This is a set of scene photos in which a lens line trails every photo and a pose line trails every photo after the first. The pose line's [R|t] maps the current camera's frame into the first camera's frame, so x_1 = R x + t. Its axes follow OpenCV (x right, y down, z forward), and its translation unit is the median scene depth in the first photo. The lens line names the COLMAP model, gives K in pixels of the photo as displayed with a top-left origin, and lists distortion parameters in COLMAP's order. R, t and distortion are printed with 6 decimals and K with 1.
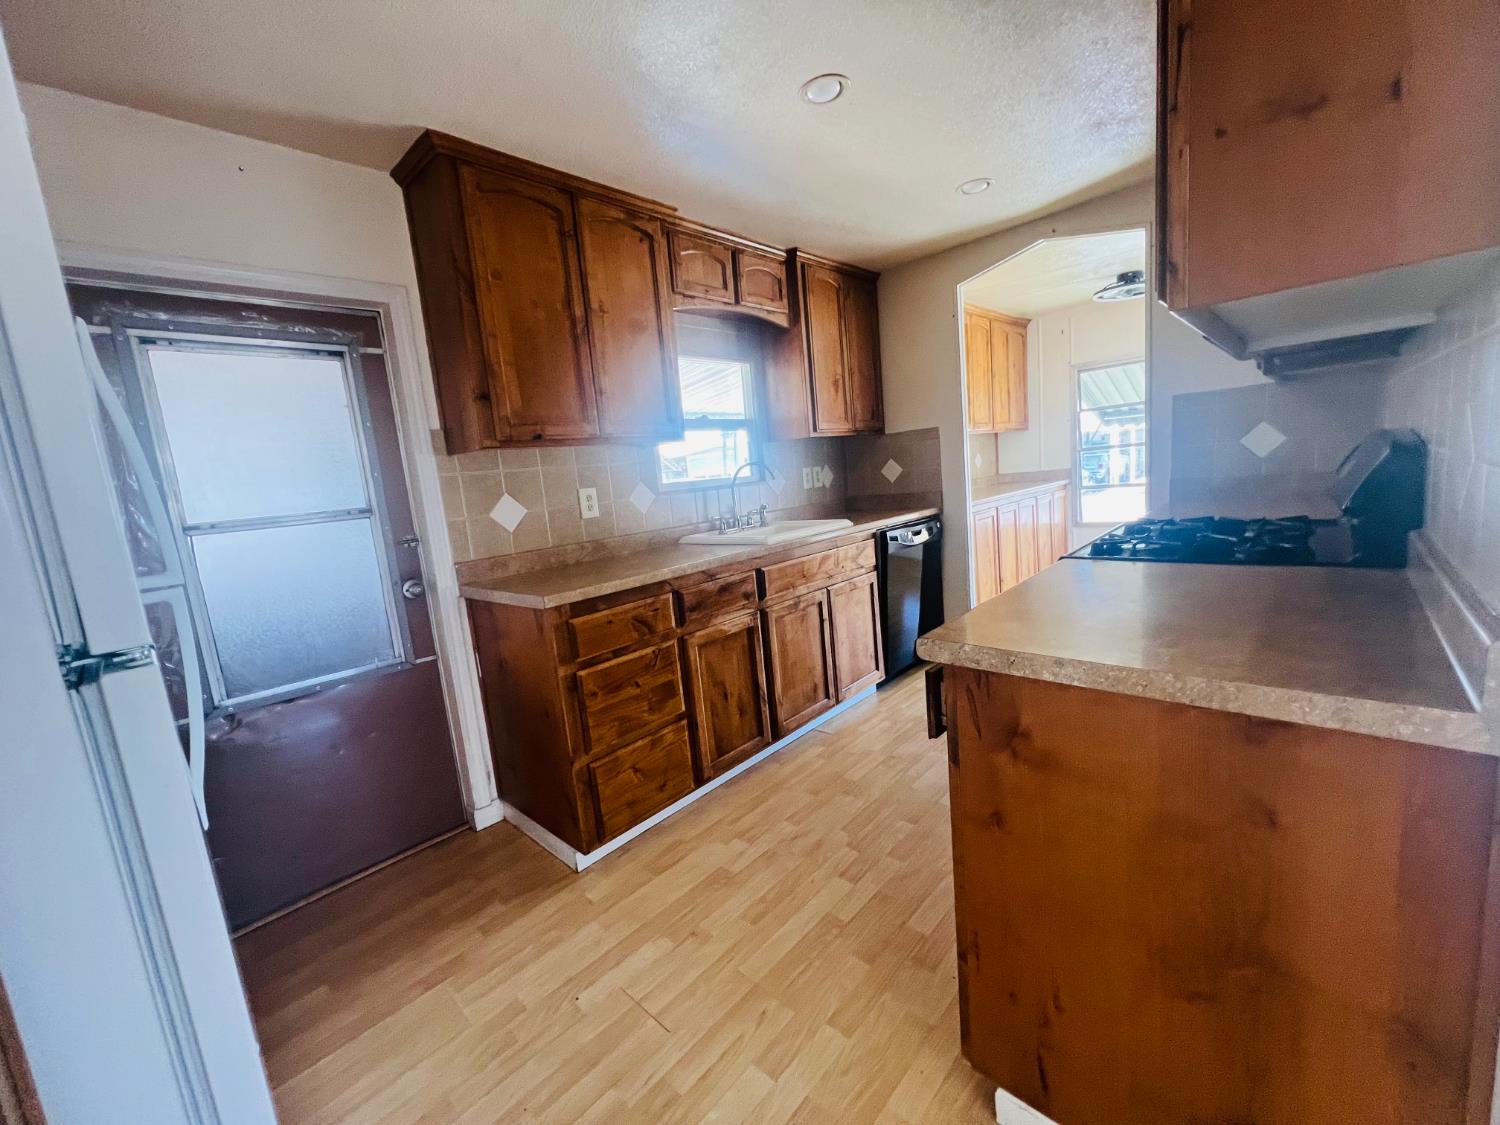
lens RADIAL K [[607.4, 0, 750.0], [0, 607.4, 562.5], [0, 0, 1]] dist [0.000196, 0.000014]
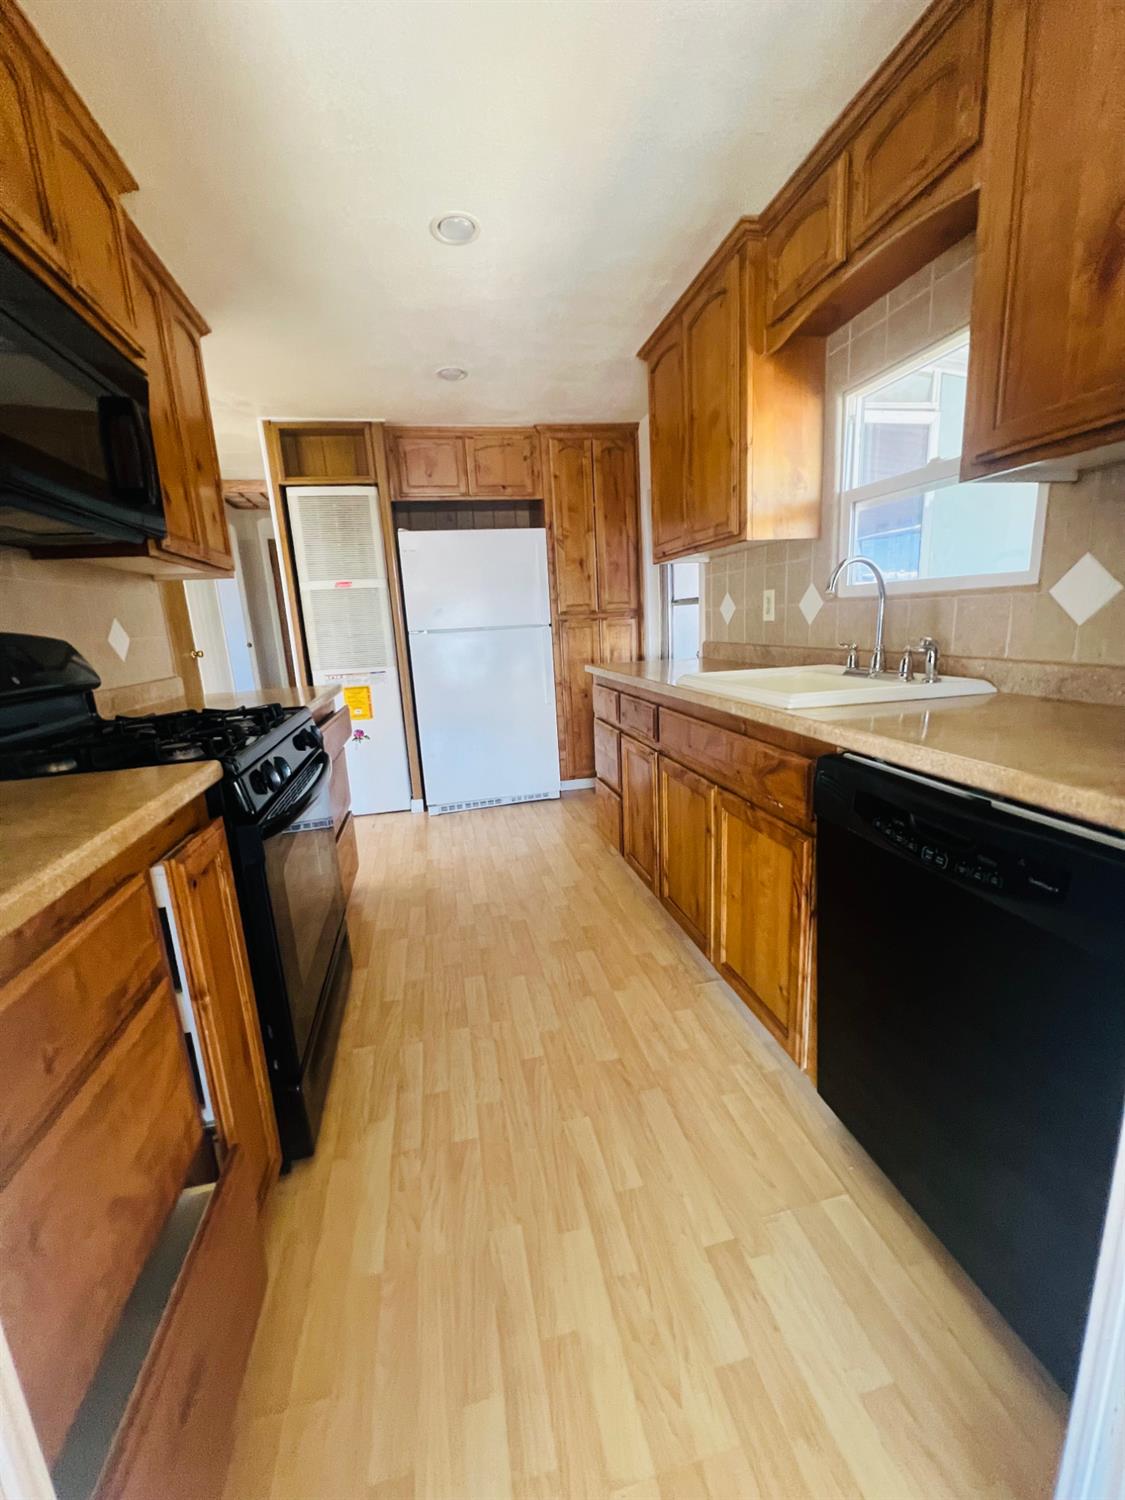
lens RADIAL K [[601.9, 0, 562.5], [0, 601.9, 750.0], [0, 0, 1]] dist [-0.001418, -0.000070]
pose [[-0.560668, 0.292764, -0.774558, 0.774919], [-0.021000, 0.930083, 0.366750, -0.243419], [0.827774, 0.221890, -0.515320, 1.354502]]
